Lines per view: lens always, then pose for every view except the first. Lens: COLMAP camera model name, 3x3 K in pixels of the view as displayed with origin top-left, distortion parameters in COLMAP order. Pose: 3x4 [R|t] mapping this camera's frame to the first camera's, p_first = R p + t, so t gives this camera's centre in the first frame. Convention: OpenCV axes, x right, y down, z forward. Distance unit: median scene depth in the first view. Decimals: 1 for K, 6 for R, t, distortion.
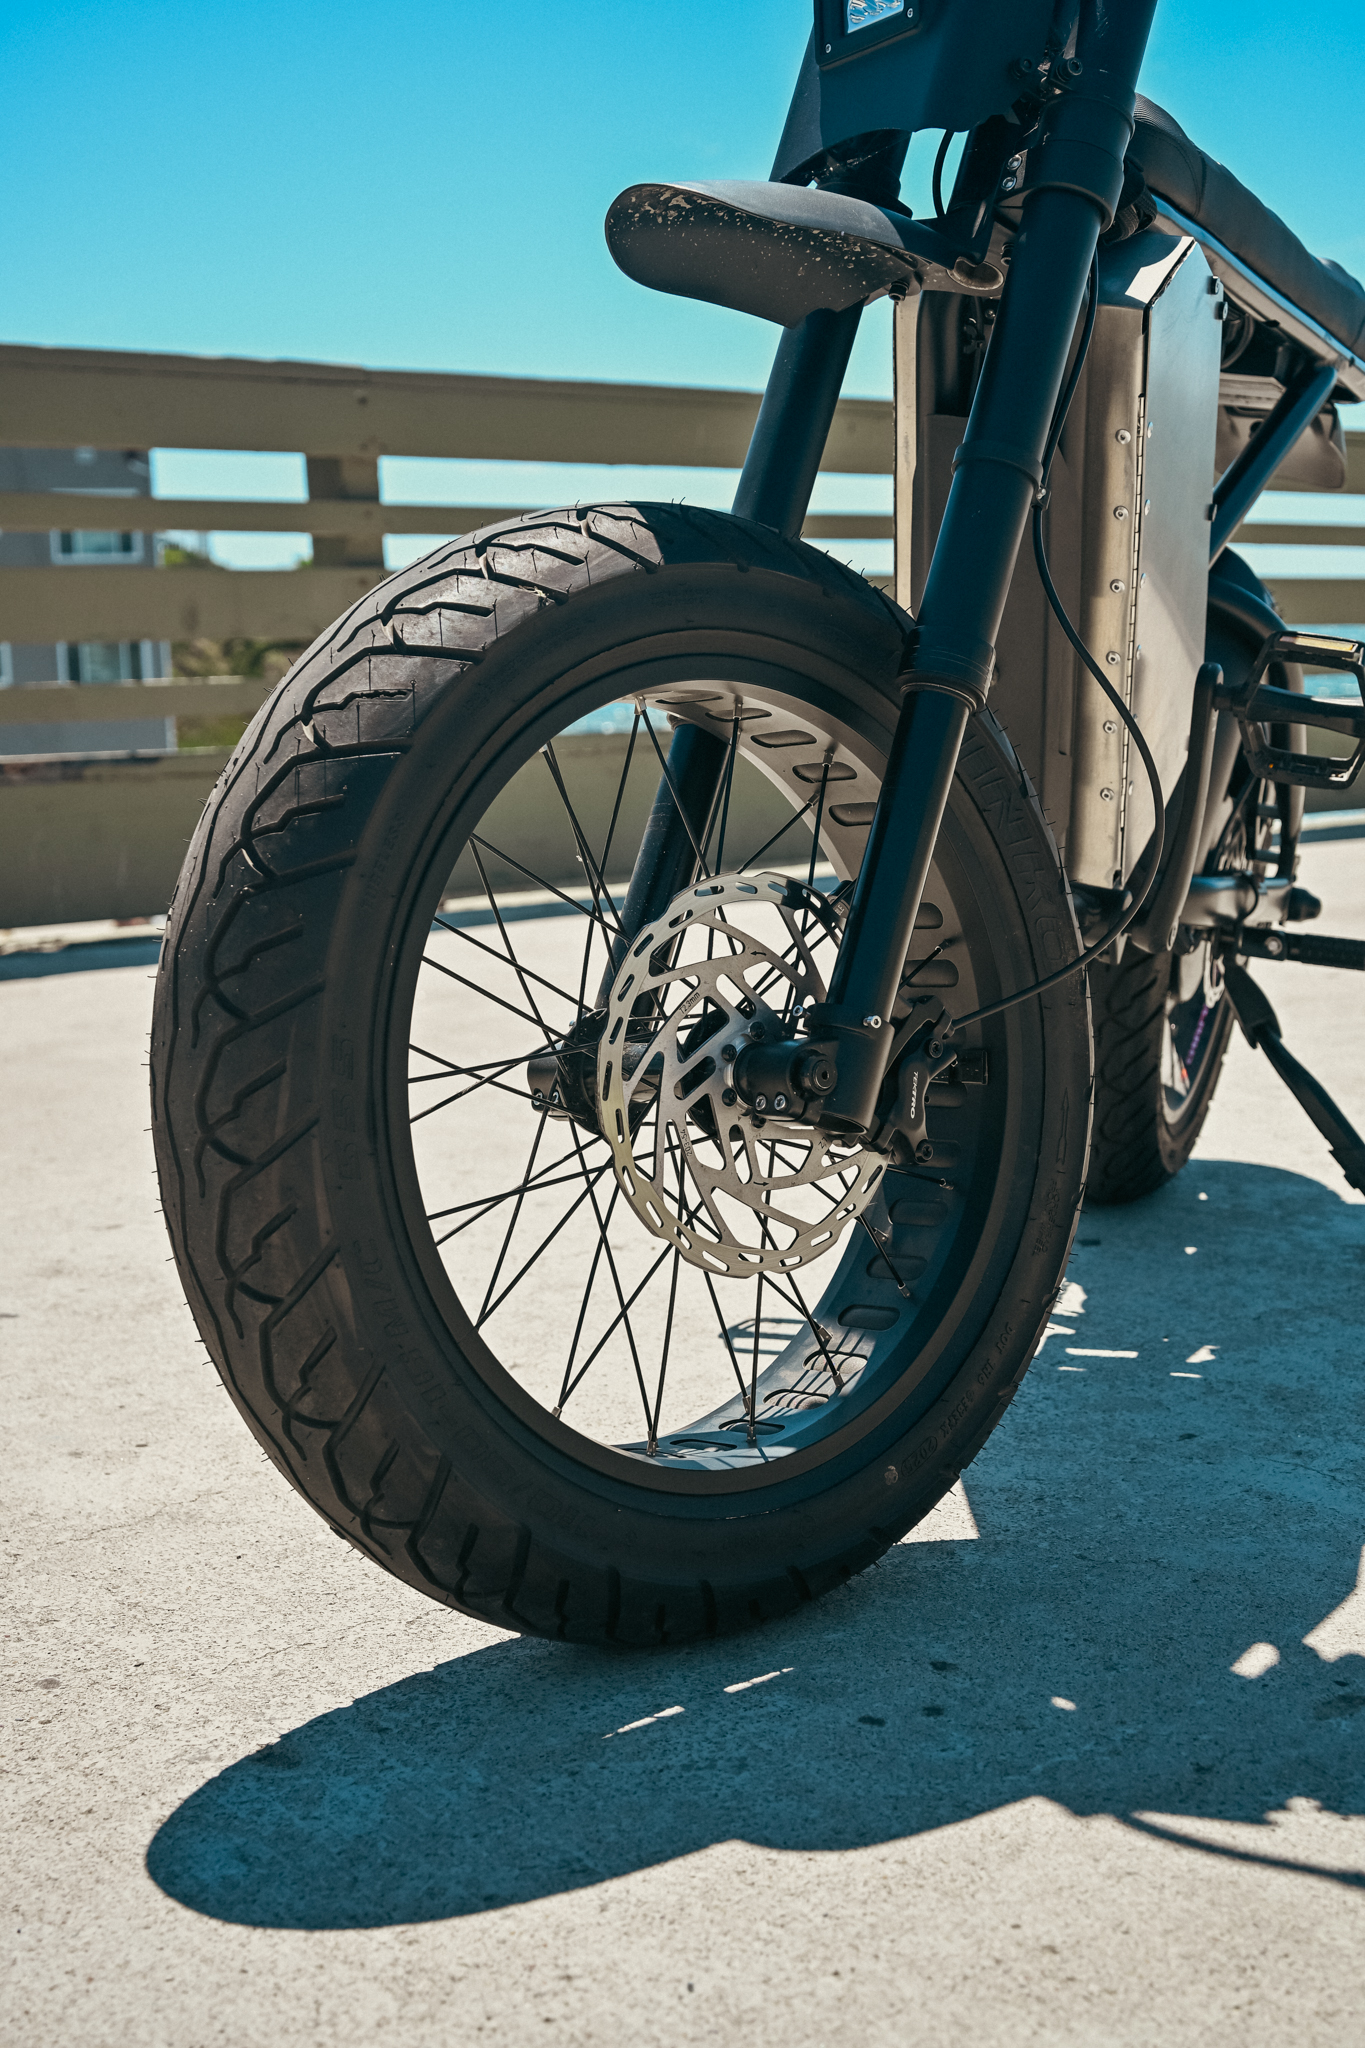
lens RADIAL K [[2839.9, 0, 679.8], [0, 2839.9, 1015.6], [0, 0, 1]] dist [0.002199, 0.000000]
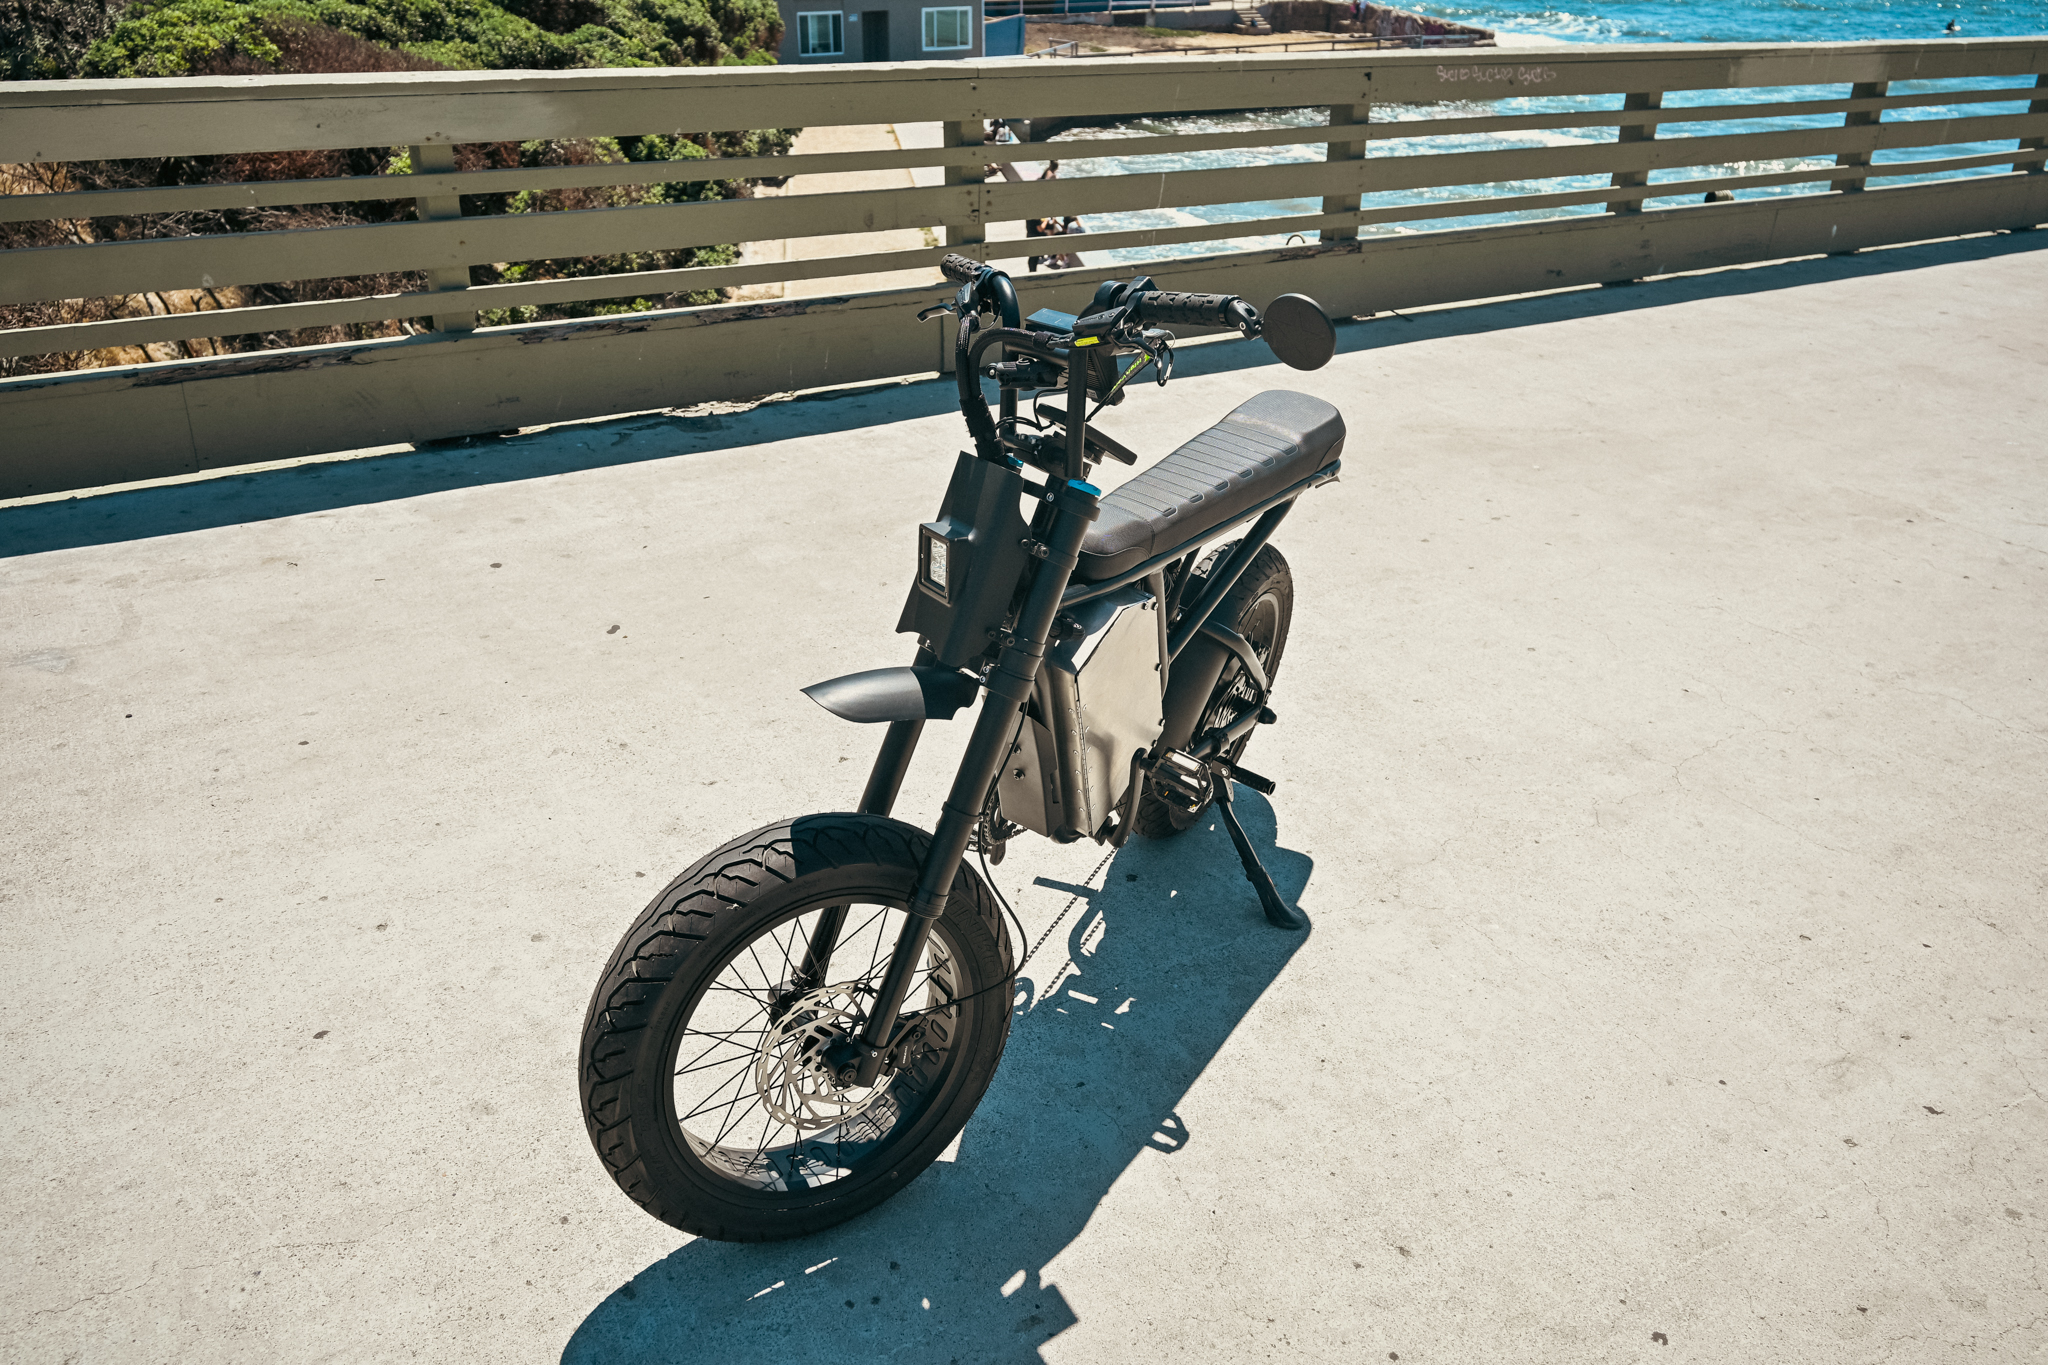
lens RADIAL K [[1599.8, 0, 1017.2], [0, 1599.8, 678.9], [0, 0, 1]] dist [0.013119, 0.003616]
pose [[0.985474, 0.116485, -0.123580, 0.315338], [-0.071546, 0.944727, 0.319956, -0.737762], [0.154020, -0.306467, 0.939338, -0.187056]]
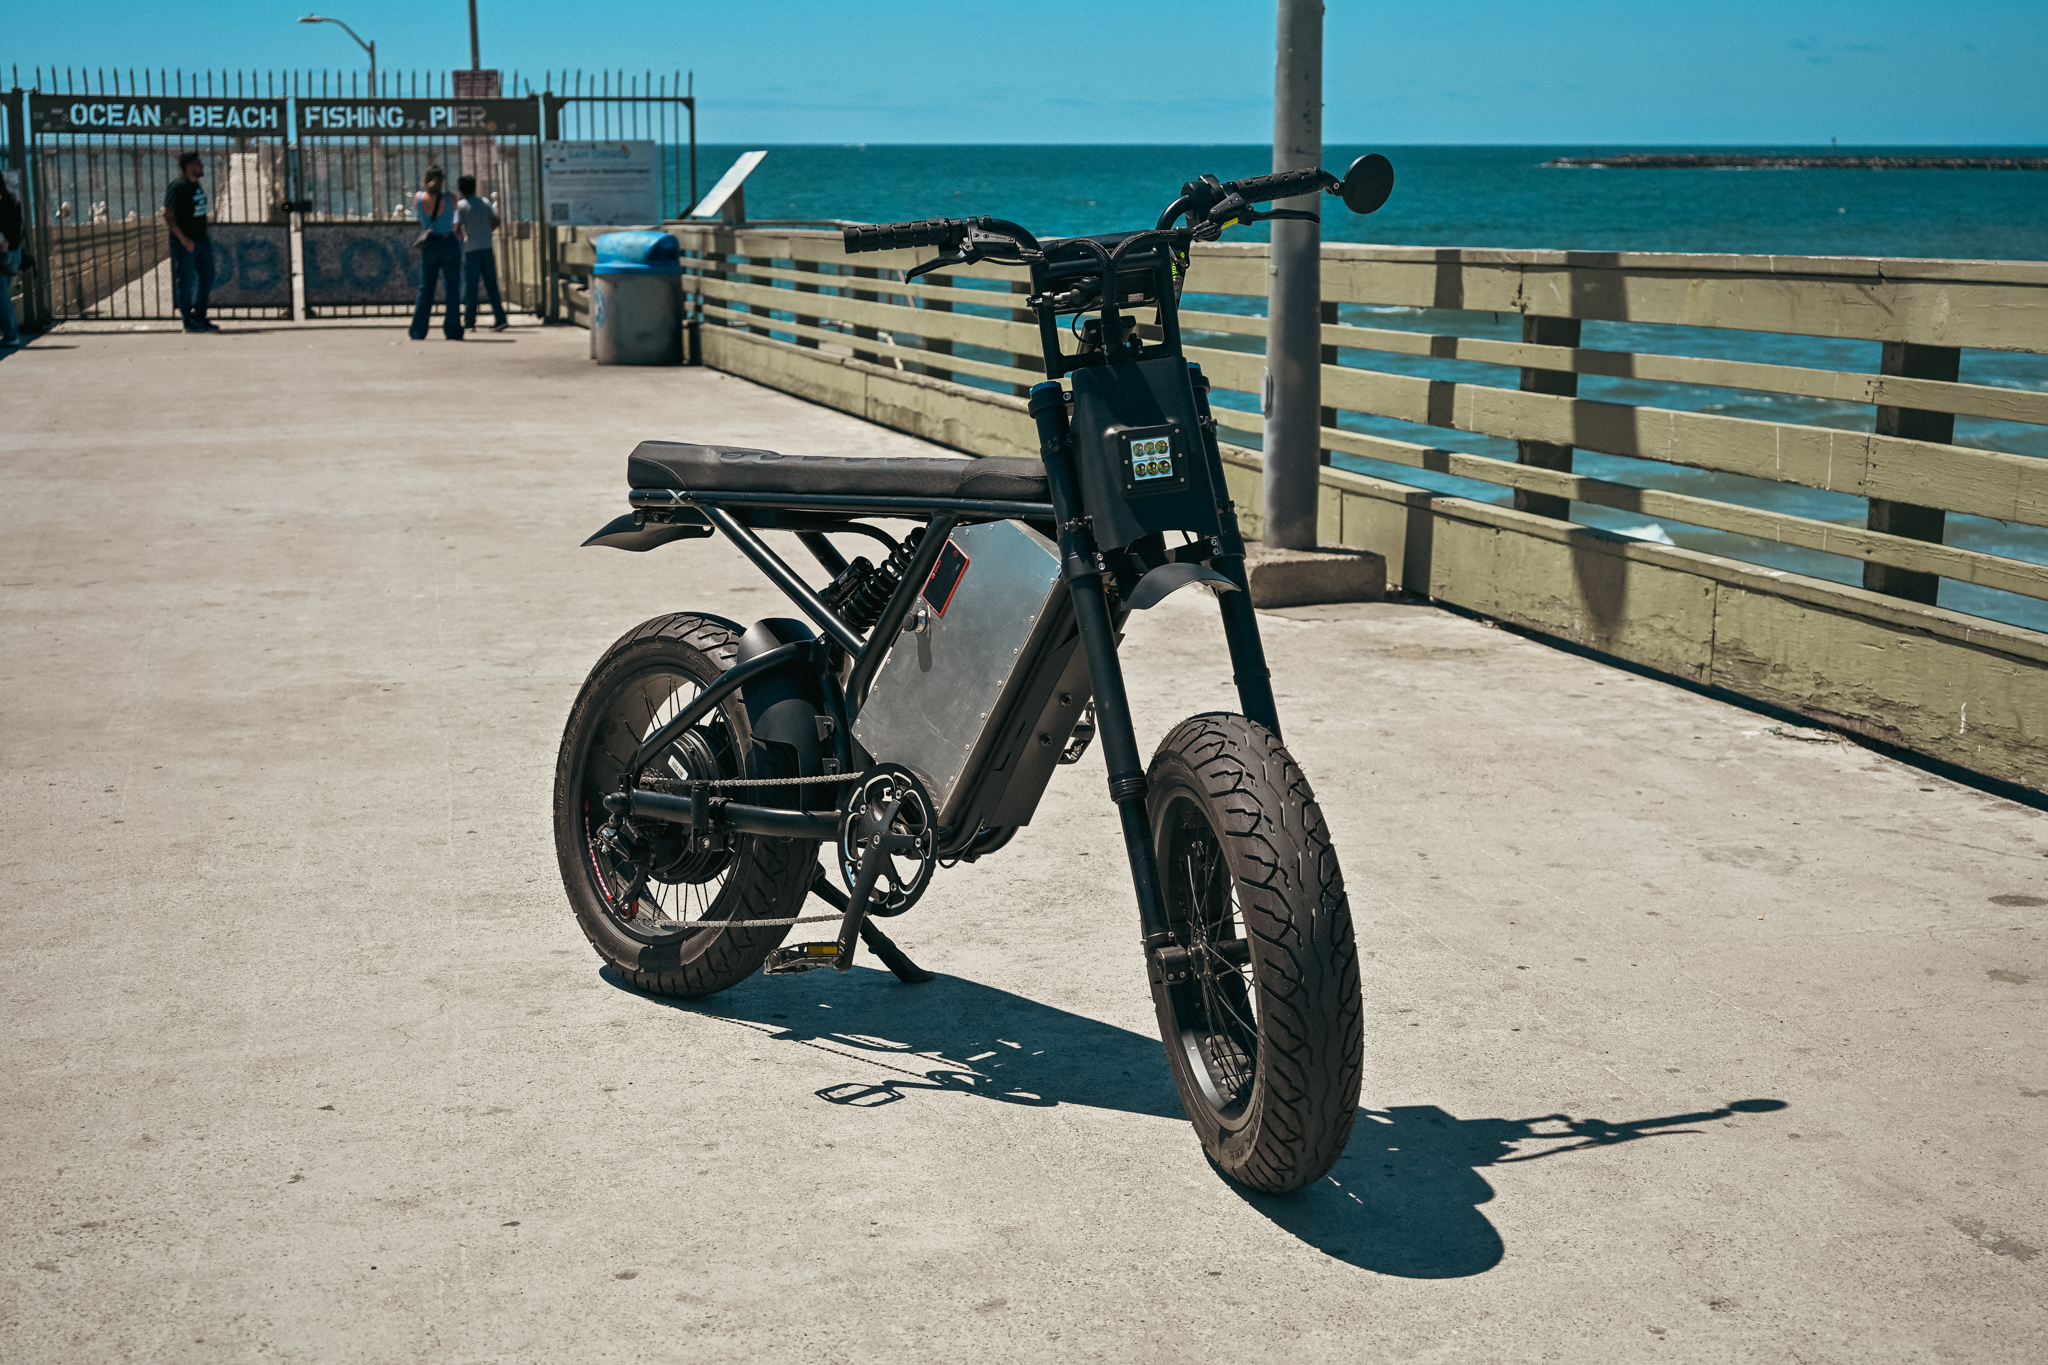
lens RADIAL K [[2839.9, 0, 1043.8], [0, 2839.9, 679.1], [0, 0, 1]] dist [0.002199, 0.000000]
pose [[0.415176, -0.124164, 0.901228, -2.257362], [0.102661, 0.990709, 0.089198, -0.450405], [-0.903930, 0.055488, 0.424065, 0.124853]]
